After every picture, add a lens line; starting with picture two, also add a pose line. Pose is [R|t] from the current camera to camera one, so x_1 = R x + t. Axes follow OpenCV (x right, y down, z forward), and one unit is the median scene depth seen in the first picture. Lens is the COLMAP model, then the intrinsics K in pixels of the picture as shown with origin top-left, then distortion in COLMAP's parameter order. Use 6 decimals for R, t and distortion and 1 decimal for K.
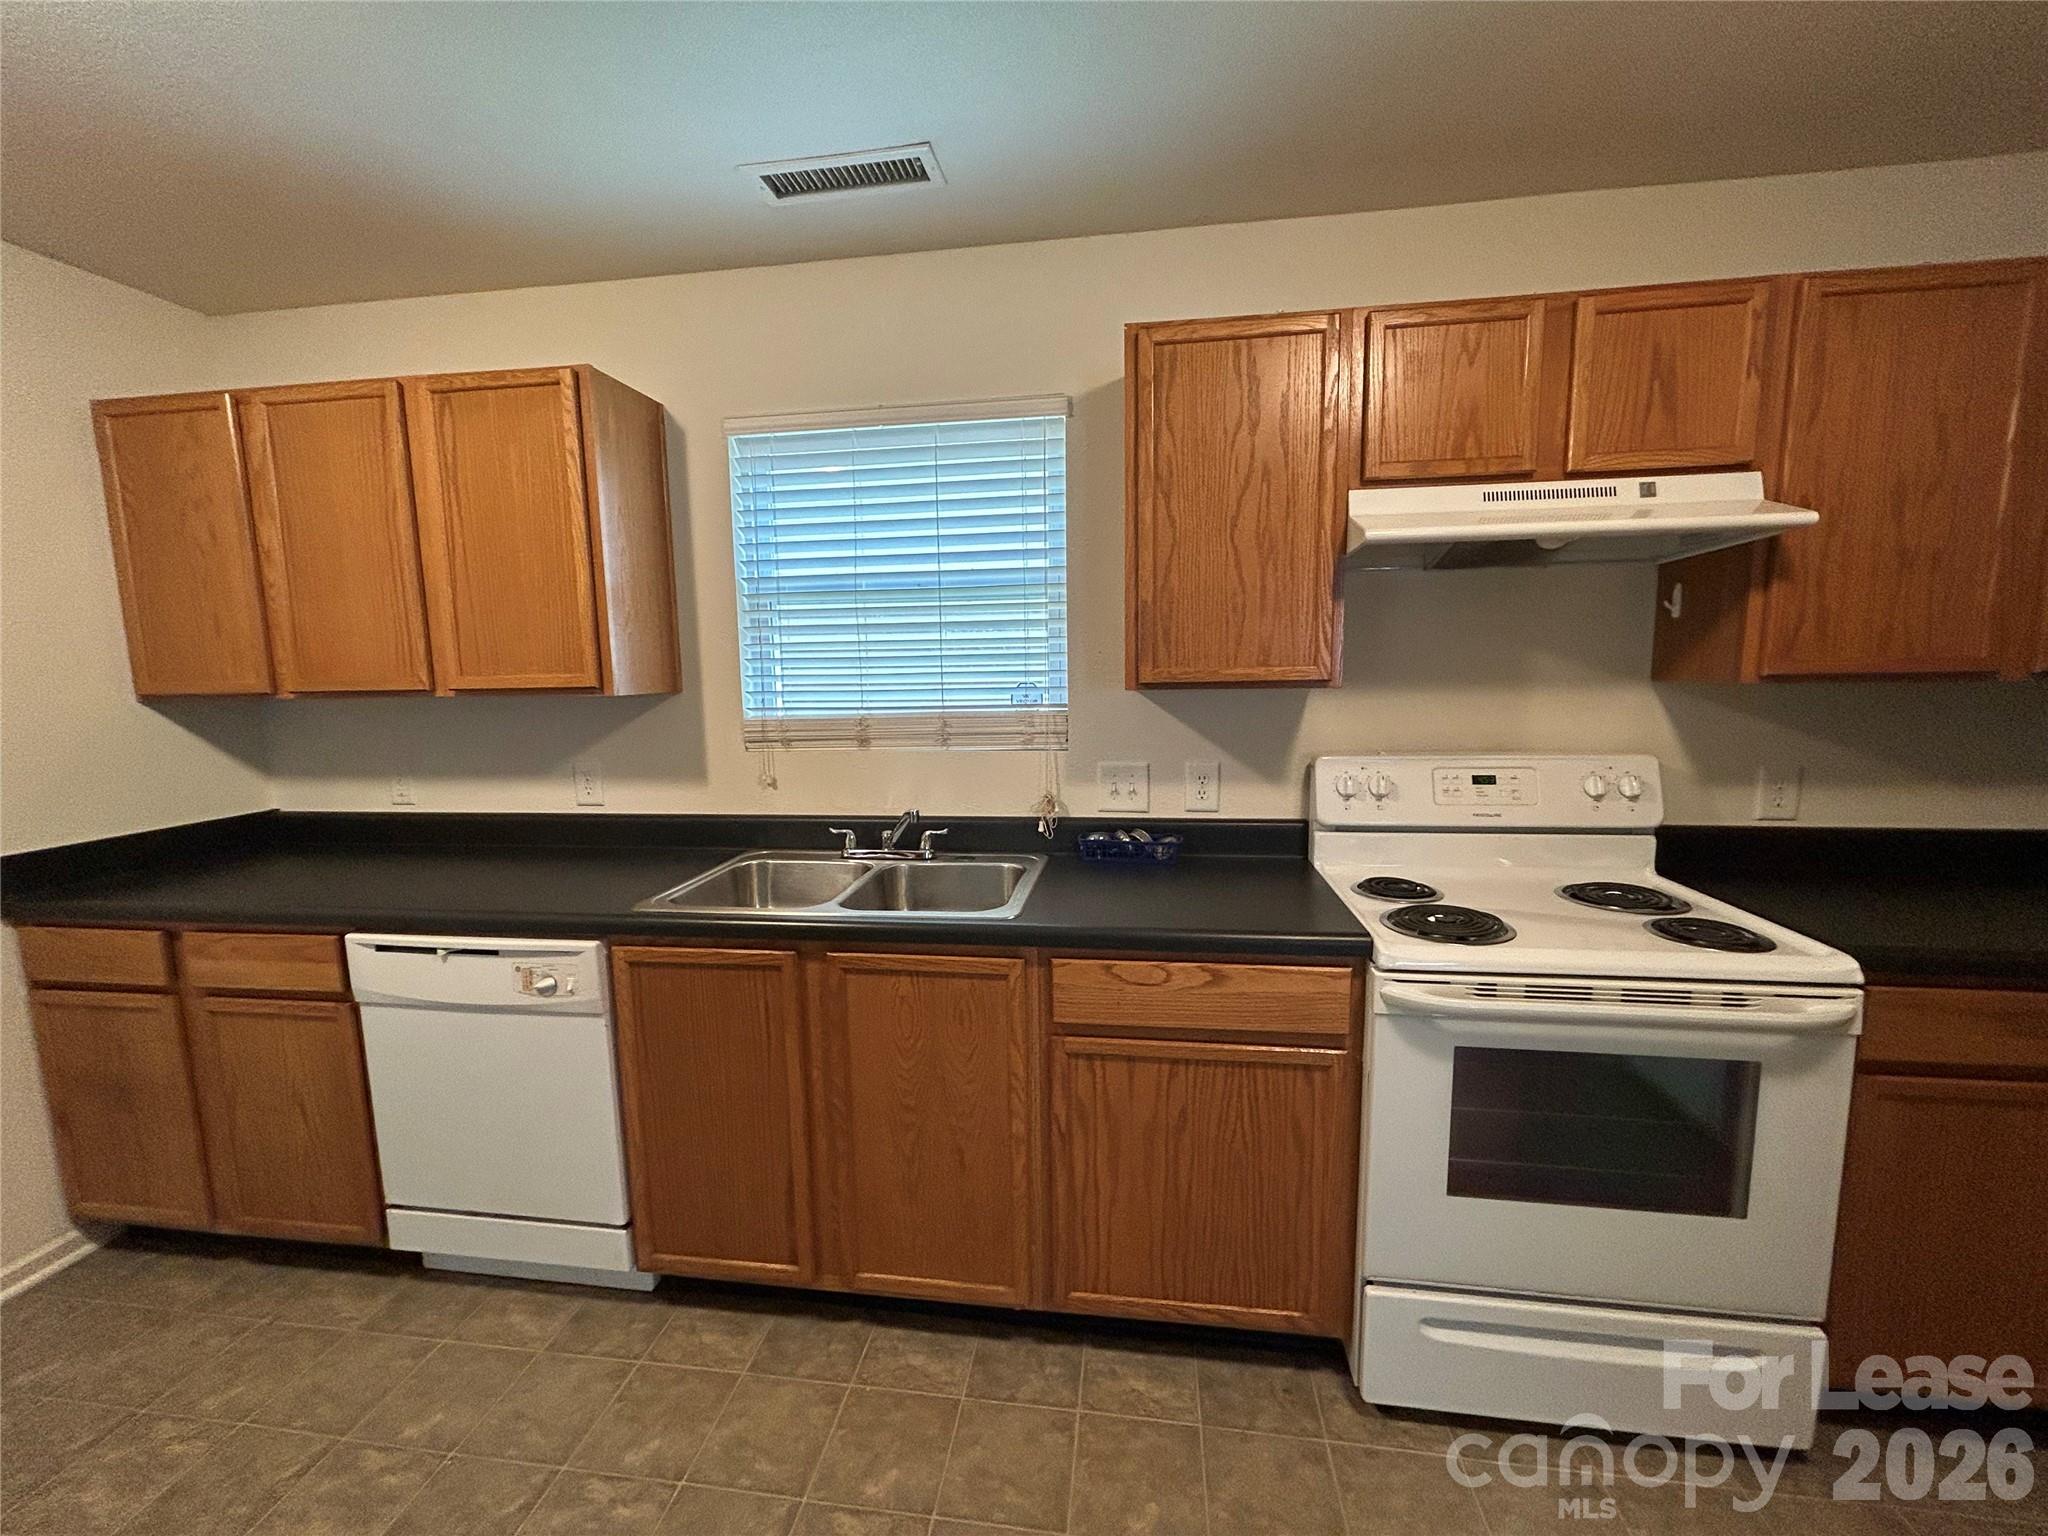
lens RADIAL K [[825.2, 0, 1025.6], [0, 825.2, 770.3], [0, 0, 1]] dist [-0.000549, 0.000337]
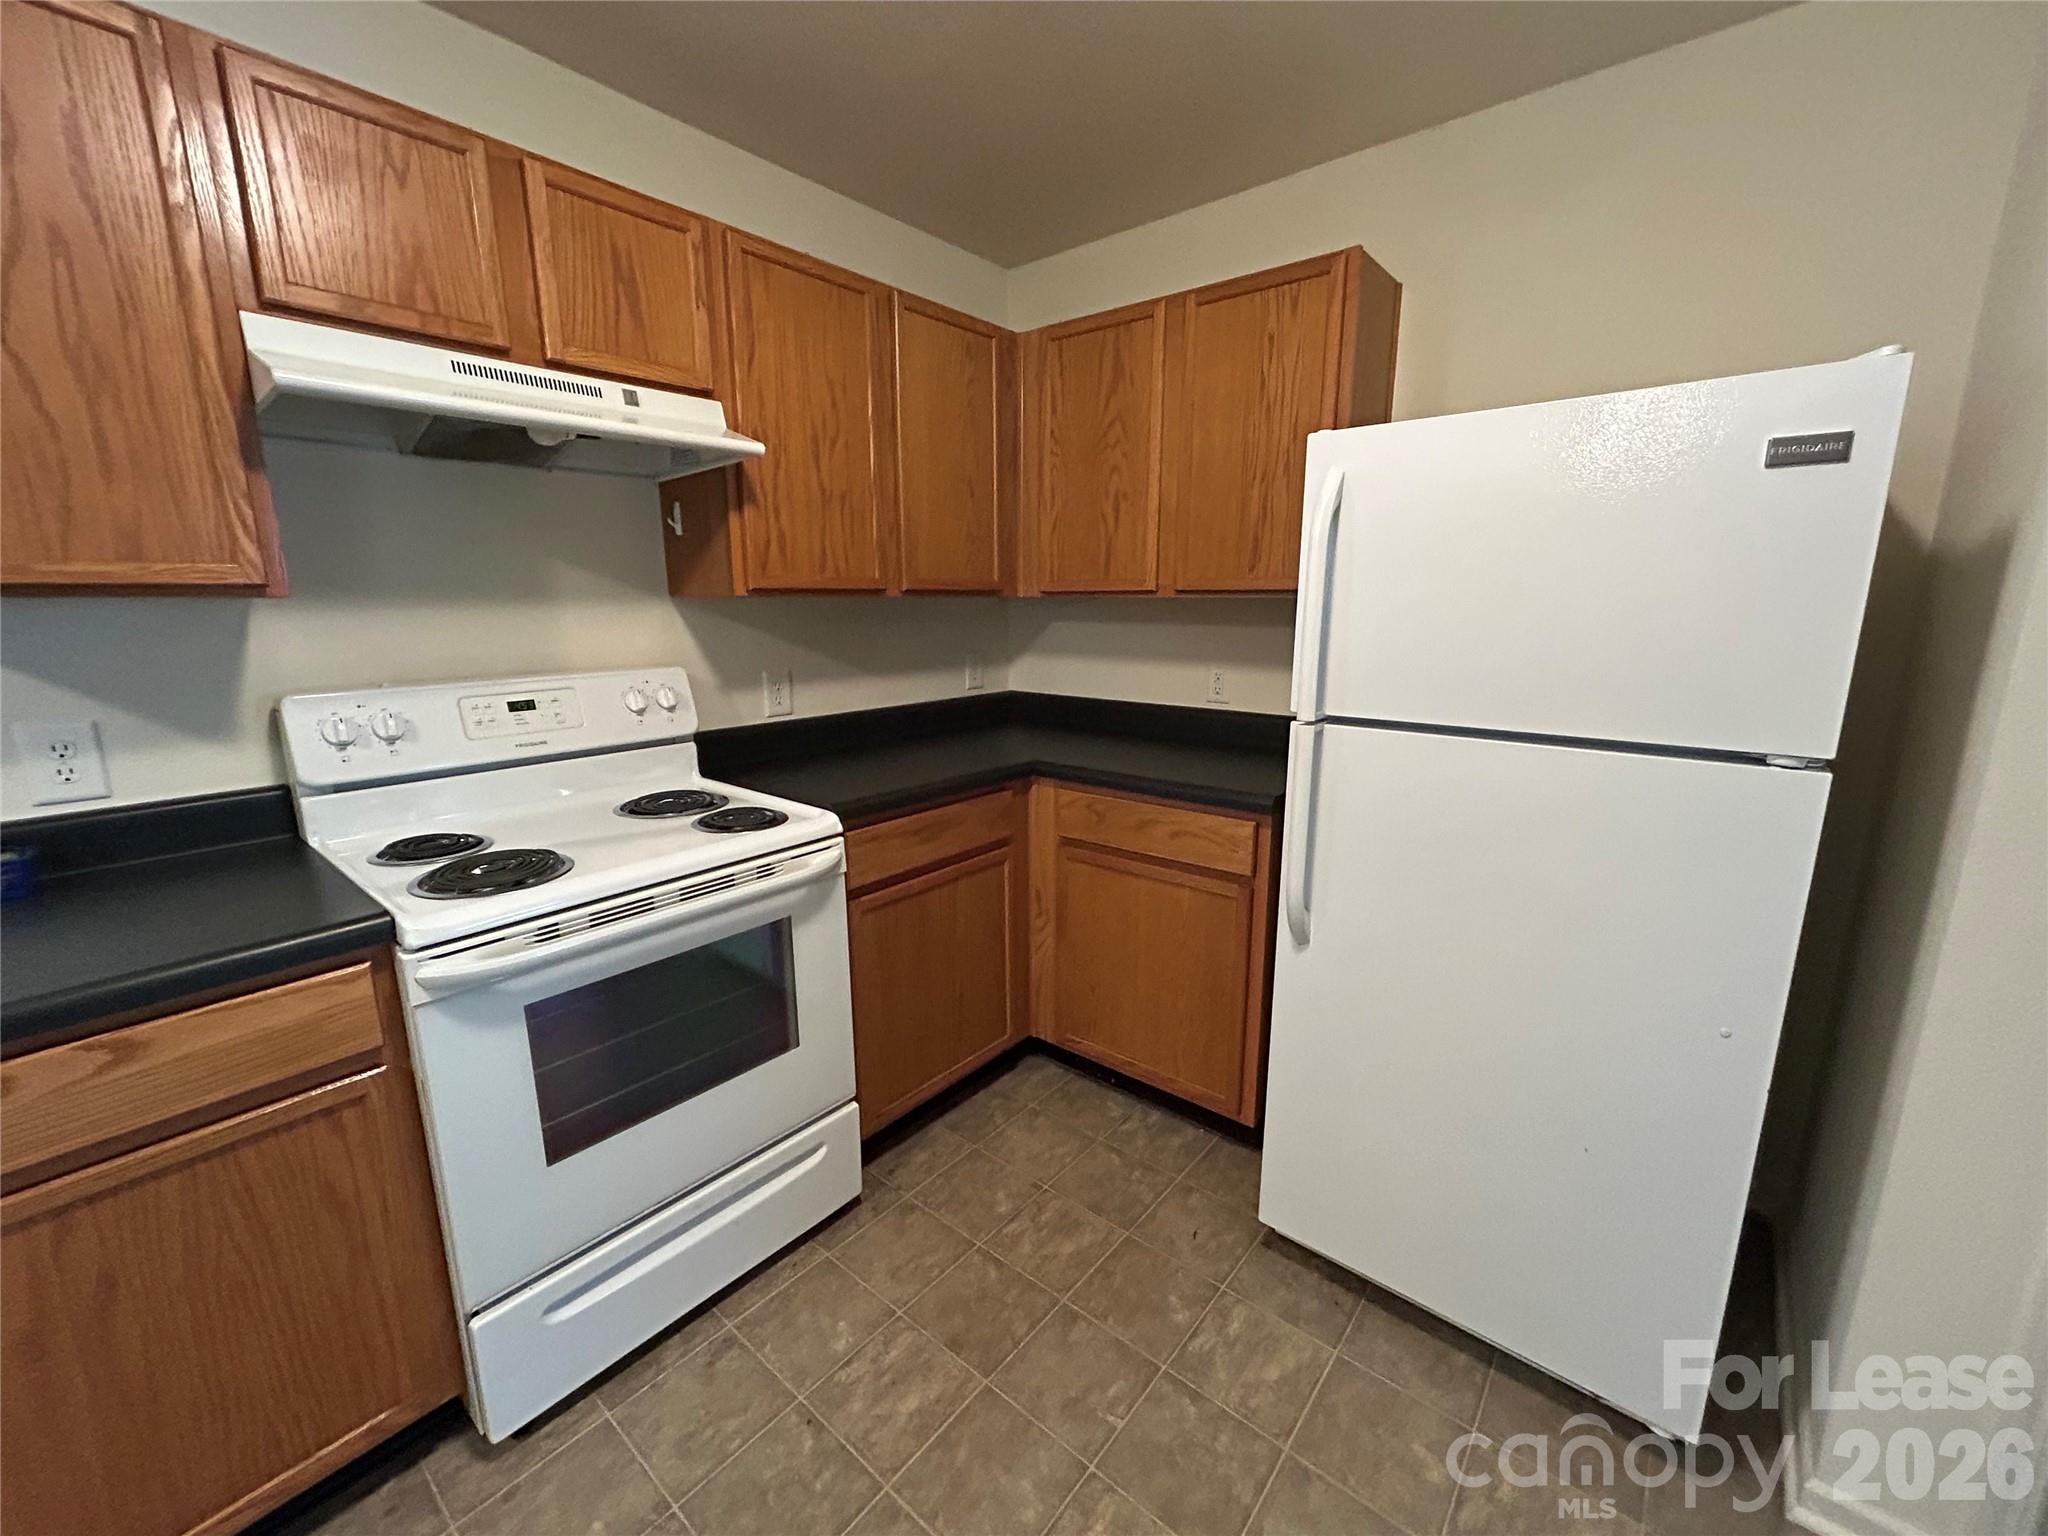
lens RADIAL K [[825.2, 0, 1025.6], [0, 825.2, 770.3], [0, 0, 1]] dist [-0.000549, 0.000337]
pose [[0.523468, -0.161372, 0.836624, 0.093911], [0.101101, 0.986728, 0.127066, 0.026450], [-0.846026, 0.018069, 0.532836, 0.068670]]
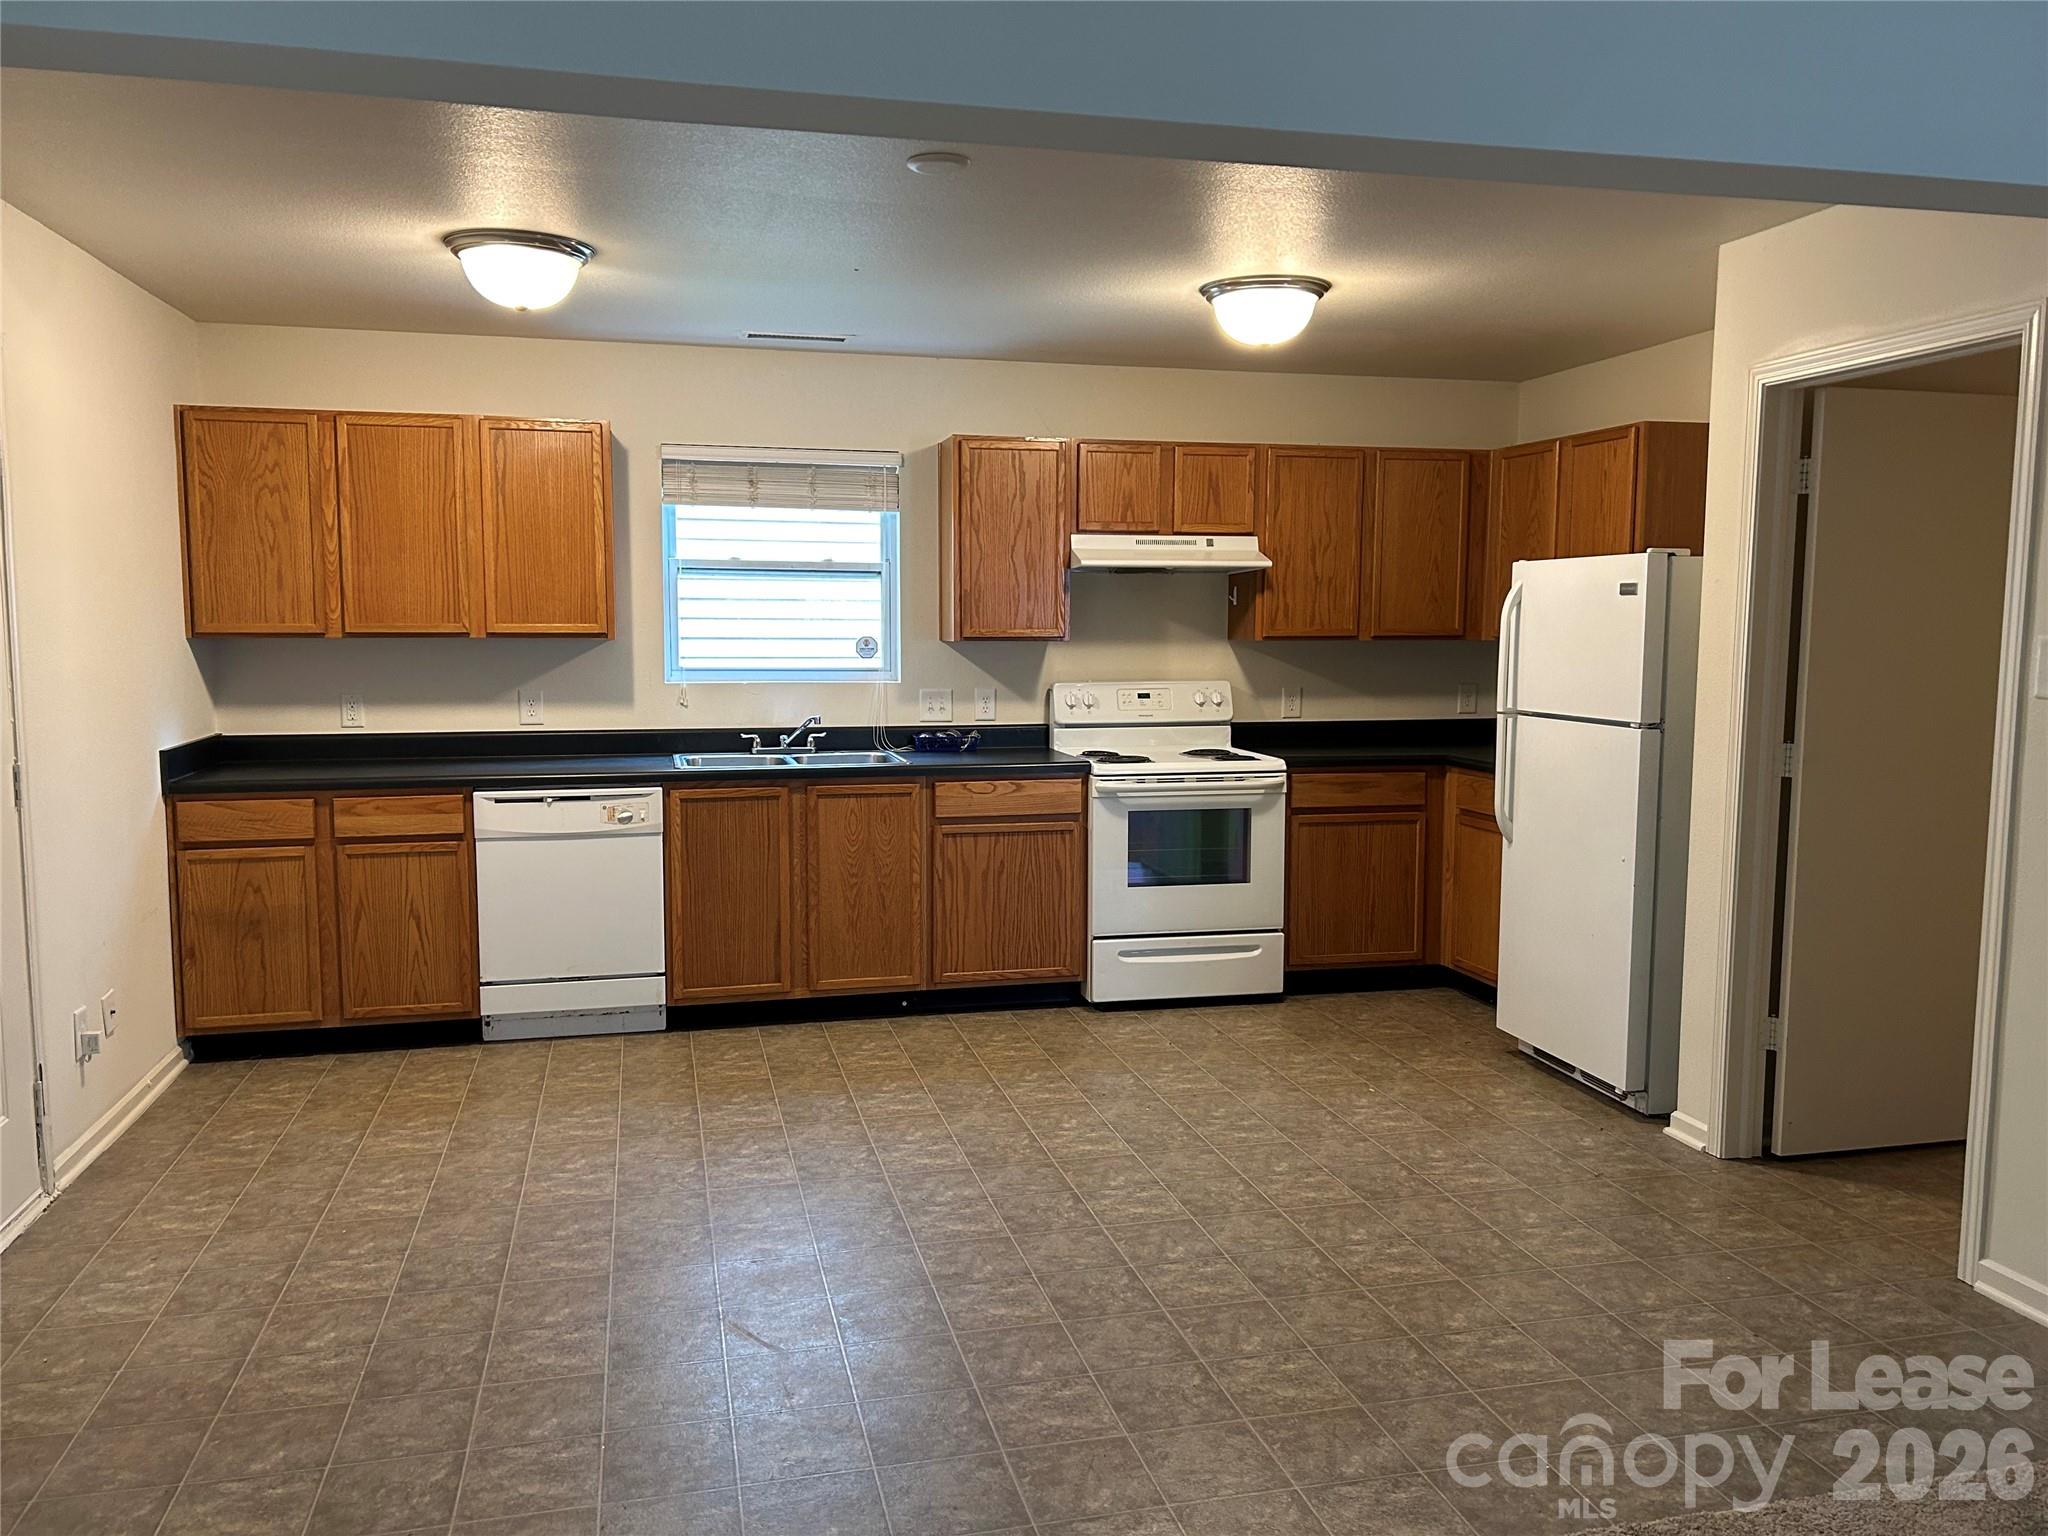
lens RADIAL K [[1568.2, 0, 1024.0], [0, 1568.2, 768.0], [0, 0, 1]] dist [0.102823, -0.003085]
pose [[0.926739, -0.016603, 0.375339, -1.086096], [0.028426, 0.999258, -0.025985, 0.286318], [-0.374629, 0.034751, 0.926523, -2.312085]]
